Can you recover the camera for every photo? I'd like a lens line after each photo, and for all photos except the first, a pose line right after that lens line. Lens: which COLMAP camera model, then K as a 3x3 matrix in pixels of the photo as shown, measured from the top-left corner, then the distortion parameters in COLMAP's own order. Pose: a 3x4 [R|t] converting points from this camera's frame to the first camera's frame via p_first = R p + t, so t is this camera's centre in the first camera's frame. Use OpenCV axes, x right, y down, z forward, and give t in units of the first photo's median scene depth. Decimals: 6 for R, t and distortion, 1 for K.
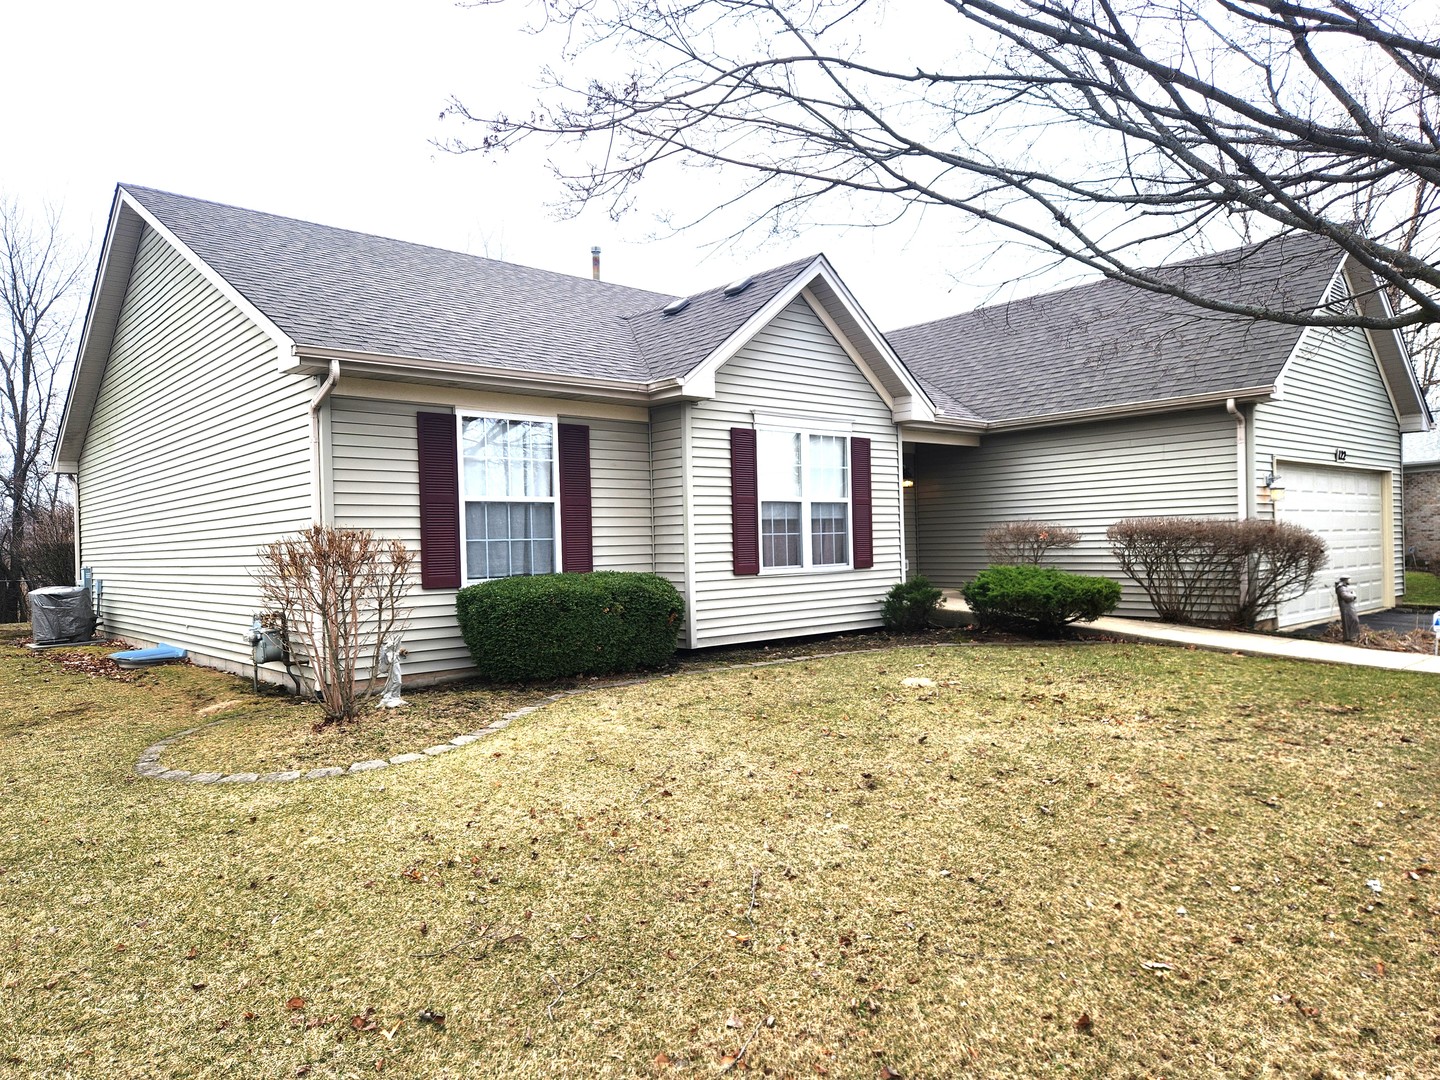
lens RADIAL K [[972.3, 0, 713.3], [0, 972.3, 538.8], [0, 0, 1]] dist [0.095187, -0.110743]
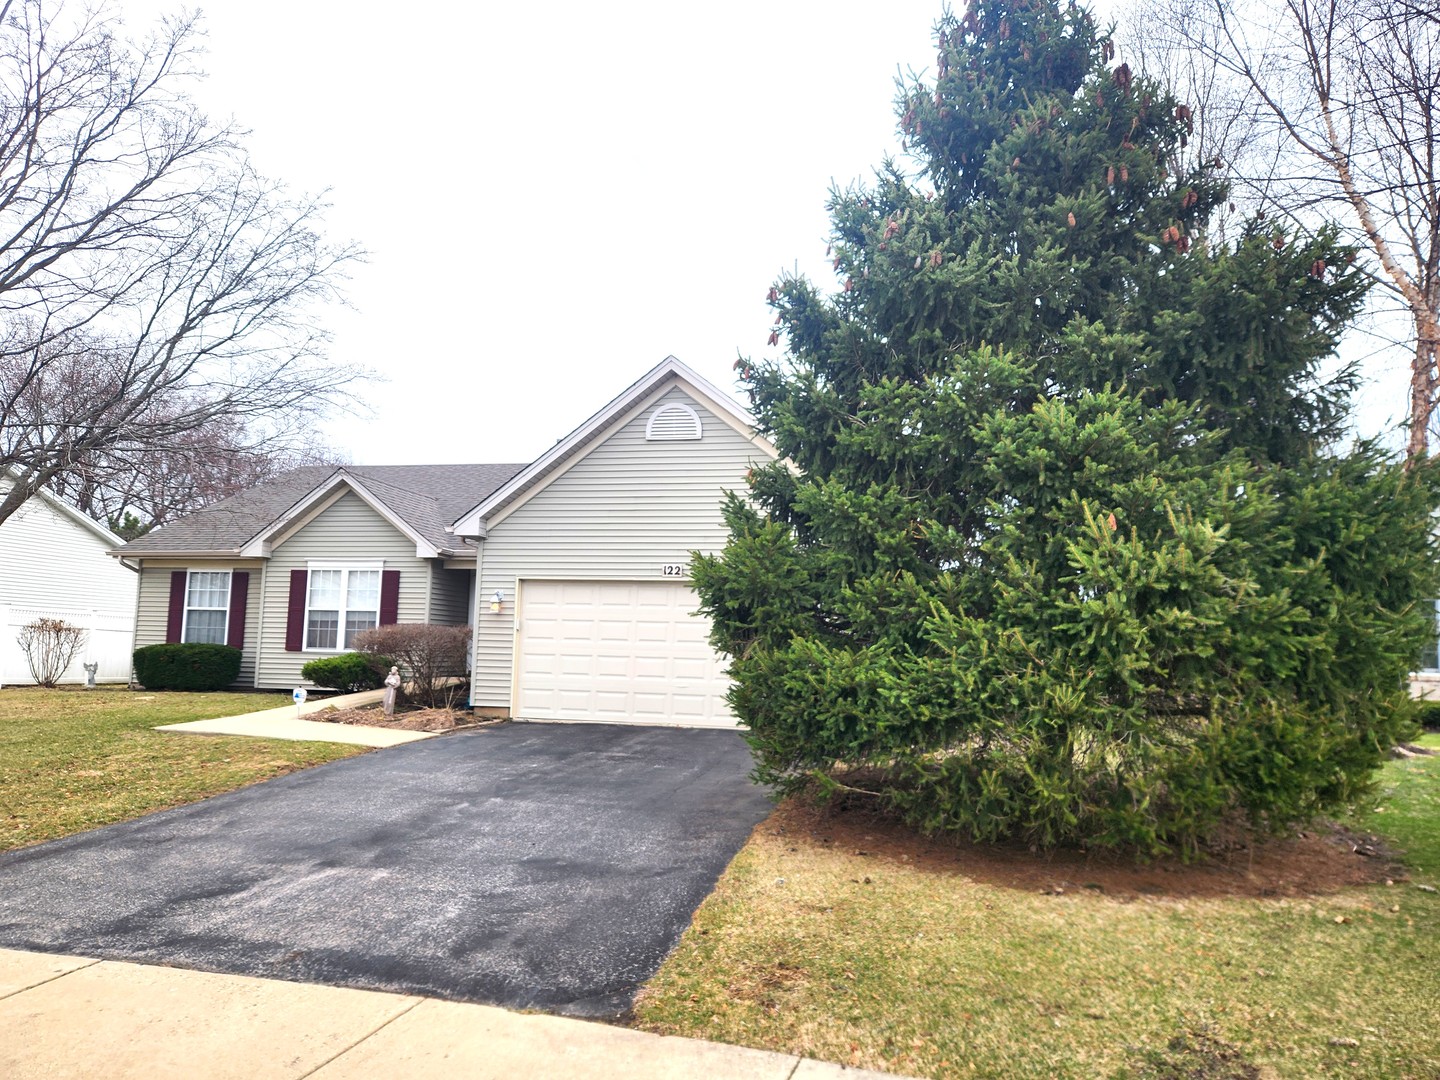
lens RADIAL K [[972.3, 0, 713.3], [0, 972.3, 538.8], [0, 0, 1]] dist [0.095187, -0.110743]
pose [[0.582561, -0.053355, -0.811034, 1.880315], [-0.036062, 0.995164, -0.091371, -0.029377], [0.811987, 0.082477, 0.577819, 0.528798]]
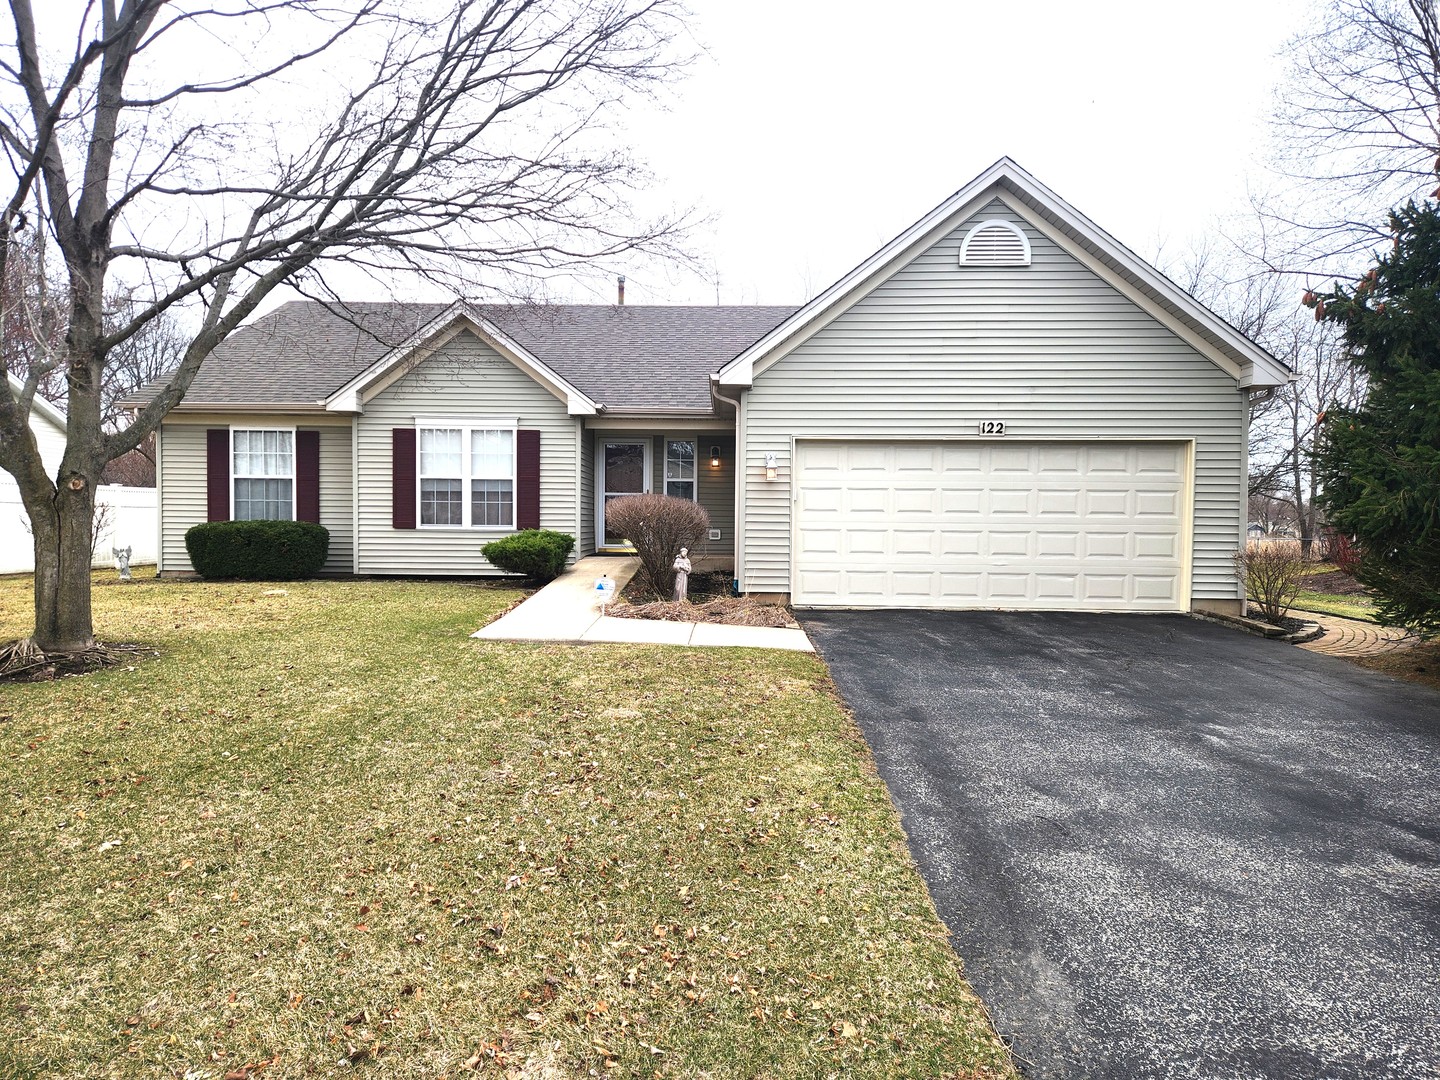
lens RADIAL K [[972.3, 0, 713.3], [0, 972.3, 538.8], [0, 0, 1]] dist [0.095187, -0.110743]
pose [[0.729110, 0.044074, -0.682976, 1.312909], [-0.025084, 0.998975, 0.037689, -0.014246], [0.683937, -0.010348, 0.729468, 0.227254]]
